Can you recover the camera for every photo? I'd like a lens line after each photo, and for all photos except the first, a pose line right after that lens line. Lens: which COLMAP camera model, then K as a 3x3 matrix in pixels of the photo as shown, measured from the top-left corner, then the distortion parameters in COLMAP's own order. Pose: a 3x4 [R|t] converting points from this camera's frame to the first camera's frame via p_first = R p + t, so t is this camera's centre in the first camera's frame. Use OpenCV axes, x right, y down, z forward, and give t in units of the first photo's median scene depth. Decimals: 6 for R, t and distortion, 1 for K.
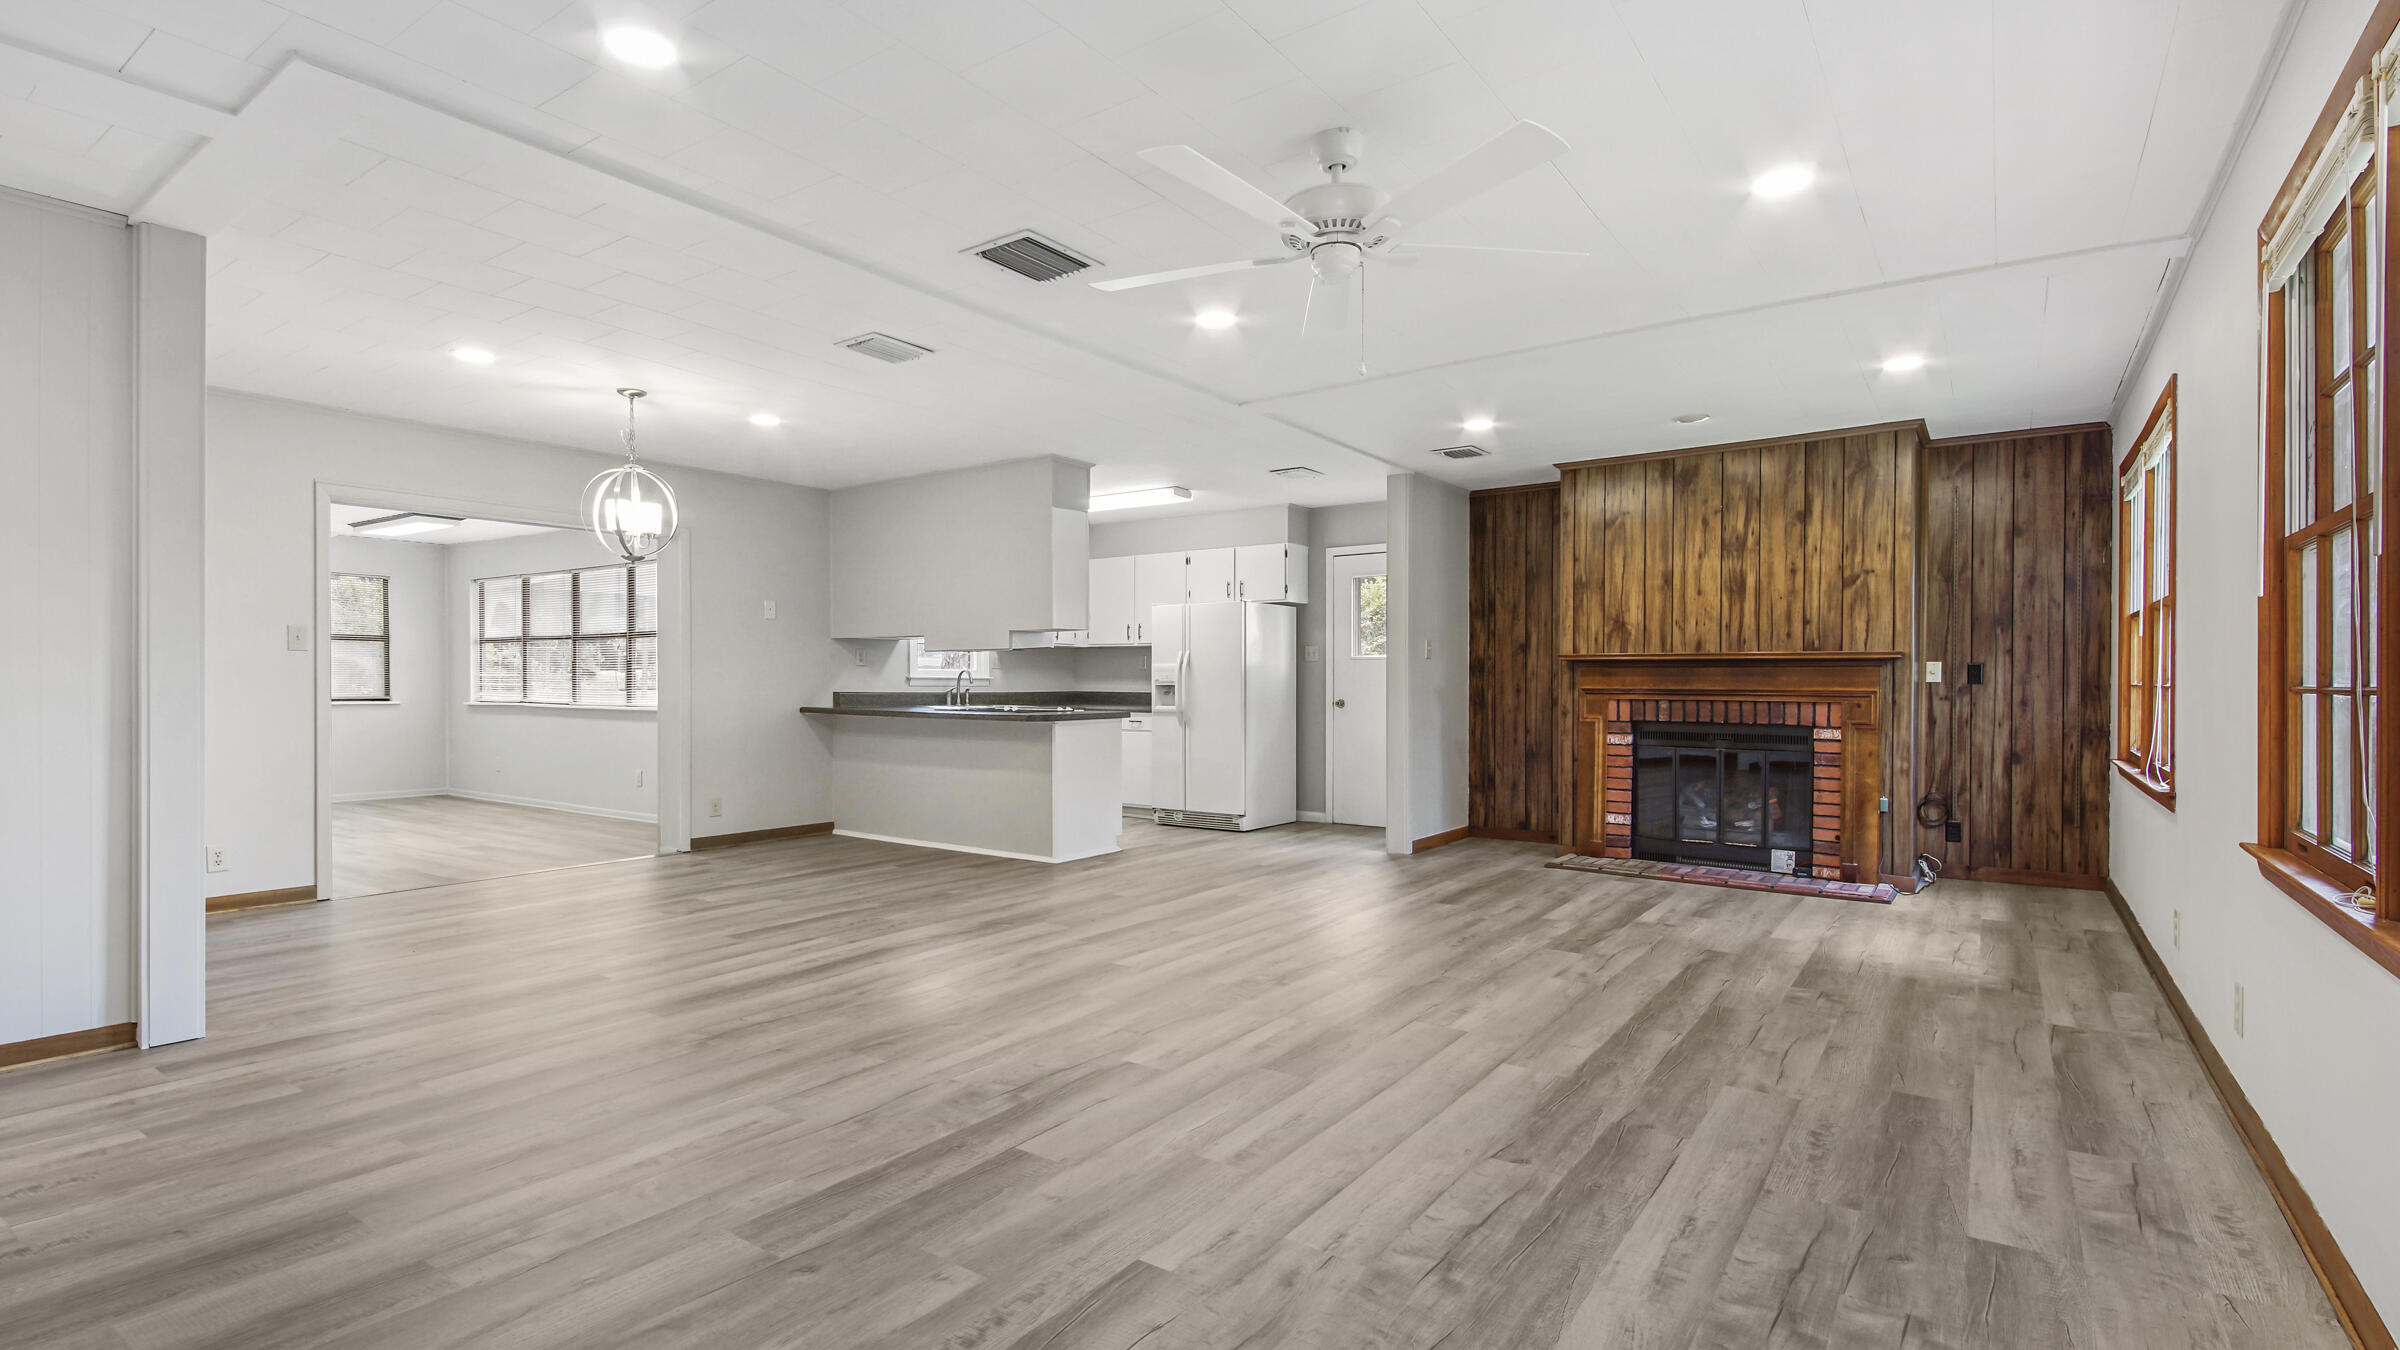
lens RADIAL K [[1089.7, 0, 1201.5], [0, 1089.7, 683.5], [0, 0, 1]] dist [0.035998, -0.022635]
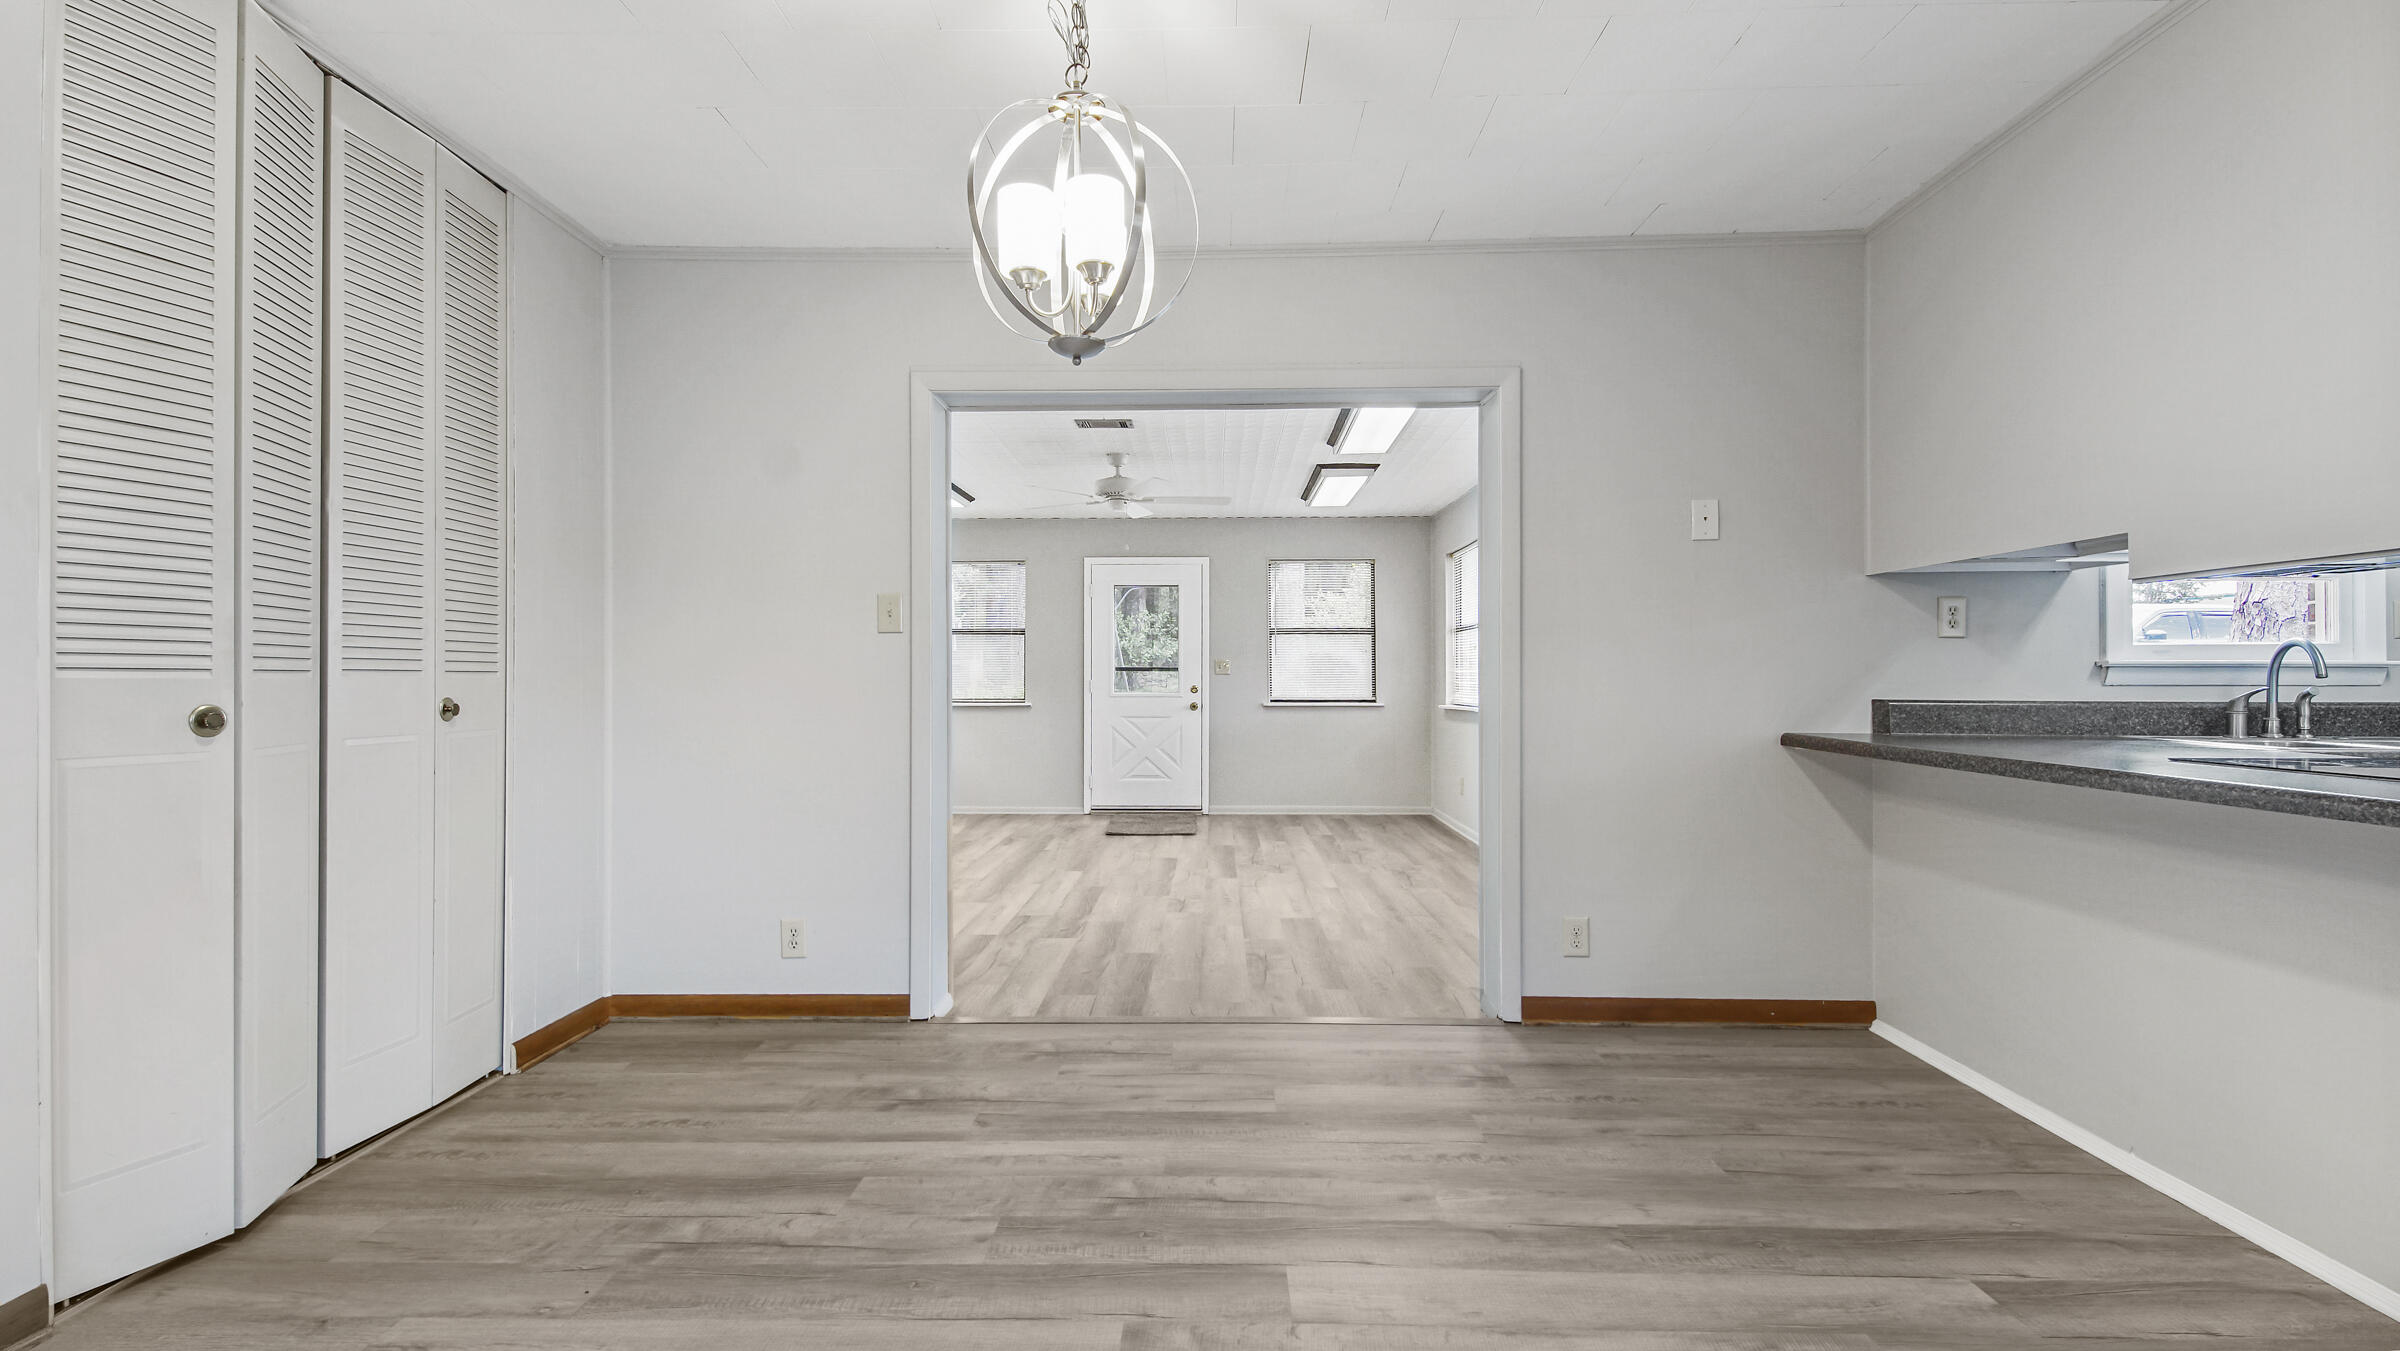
lens RADIAL K [[1089.7, 0, 1201.5], [0, 1089.7, 684.0], [0, 0, 1]] dist [0.035998, -0.022635]
pose [[0.544405, -0.001443, -0.838821, -0.138360], [0.003028, 0.999995, 0.000245, 0.000632], [0.838817, -0.002673, 0.544407, 0.640128]]
